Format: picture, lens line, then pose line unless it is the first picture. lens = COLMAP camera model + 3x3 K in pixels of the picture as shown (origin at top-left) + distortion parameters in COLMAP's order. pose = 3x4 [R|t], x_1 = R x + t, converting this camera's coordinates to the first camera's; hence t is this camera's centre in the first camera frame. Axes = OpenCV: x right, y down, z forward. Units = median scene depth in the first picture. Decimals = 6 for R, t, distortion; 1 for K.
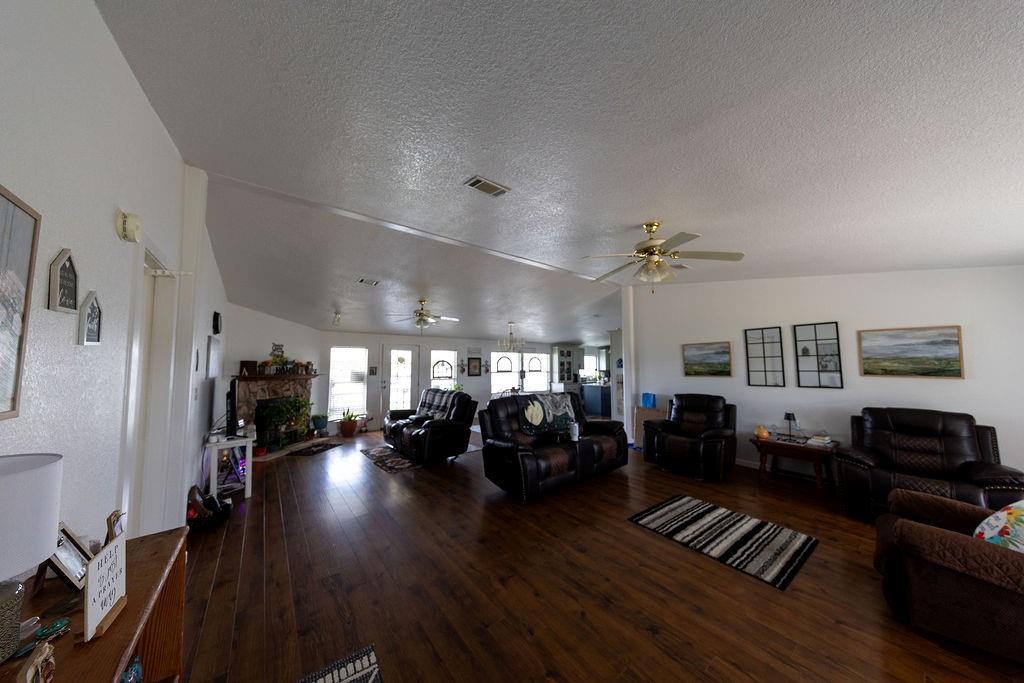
lens RADIAL K [[316.4, 0, 516.4], [0, 316.4, 339.5], [0, 0, 1]] dist [0.000637, 0.000048]
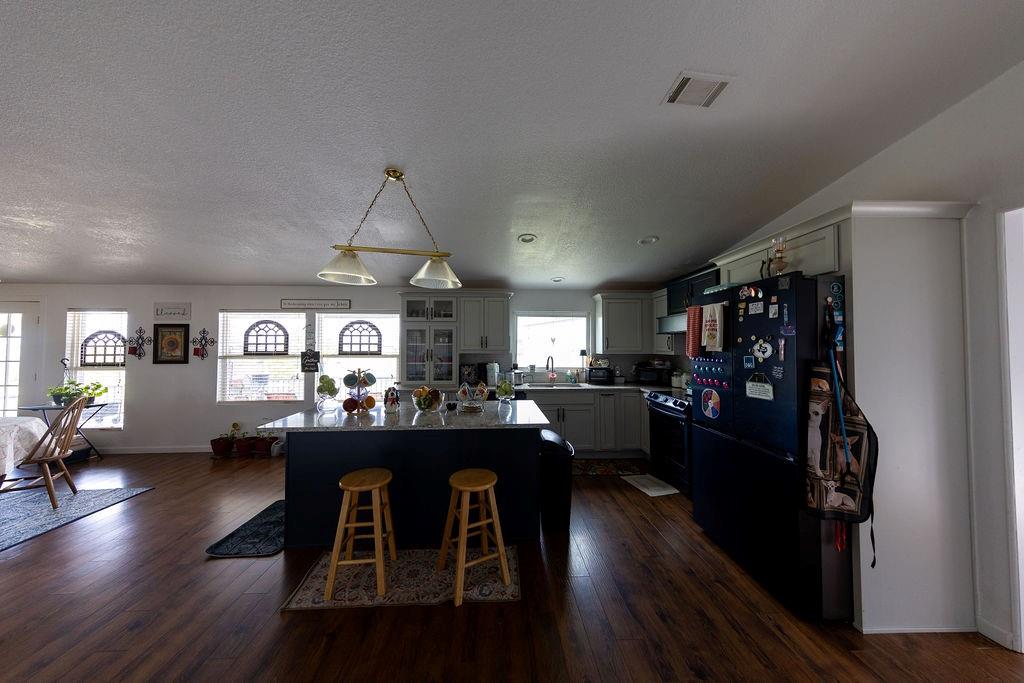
lens RADIAL K [[316.4, 0, 516.4], [0, 316.4, 339.5], [0, 0, 1]] dist [0.000637, 0.000048]
pose [[0.822514, -0.007111, -0.568700, 0.492495], [0.048152, 0.997202, 0.057173, 0.070191], [0.566703, -0.074410, 0.820555, 0.815302]]
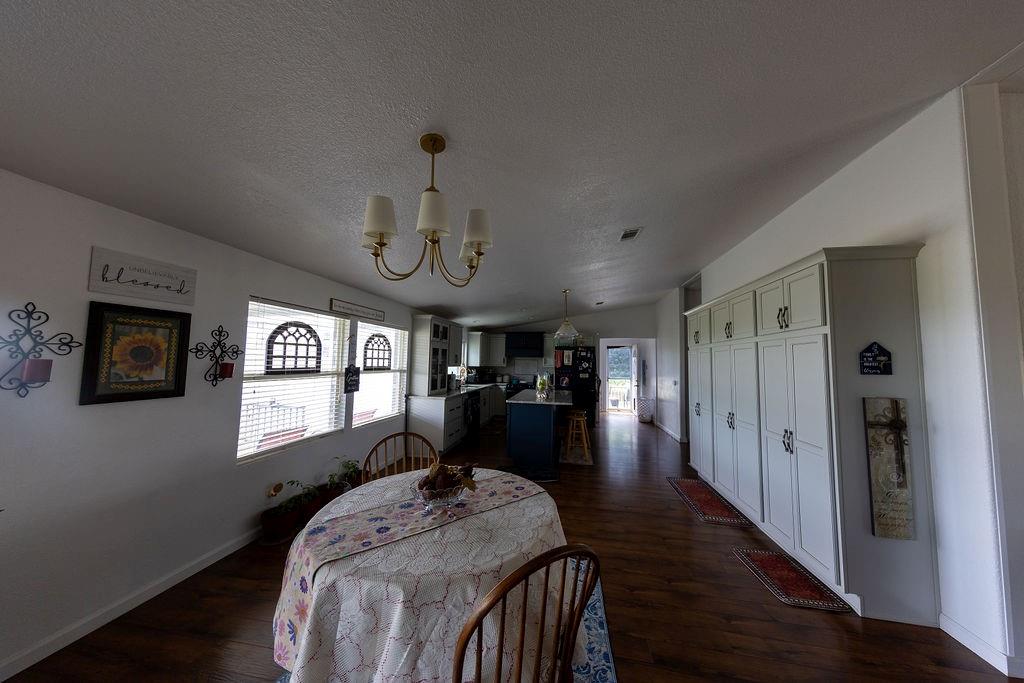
lens RADIAL K [[316.4, 0, 516.4], [0, 316.4, 339.5], [0, 0, 1]] dist [0.000637, 0.000048]
pose [[0.744353, 0.064790, 0.664635, -0.080191], [-0.082129, 0.996608, -0.005172, 0.053274], [-0.662716, -0.050736, 0.747150, 0.623861]]
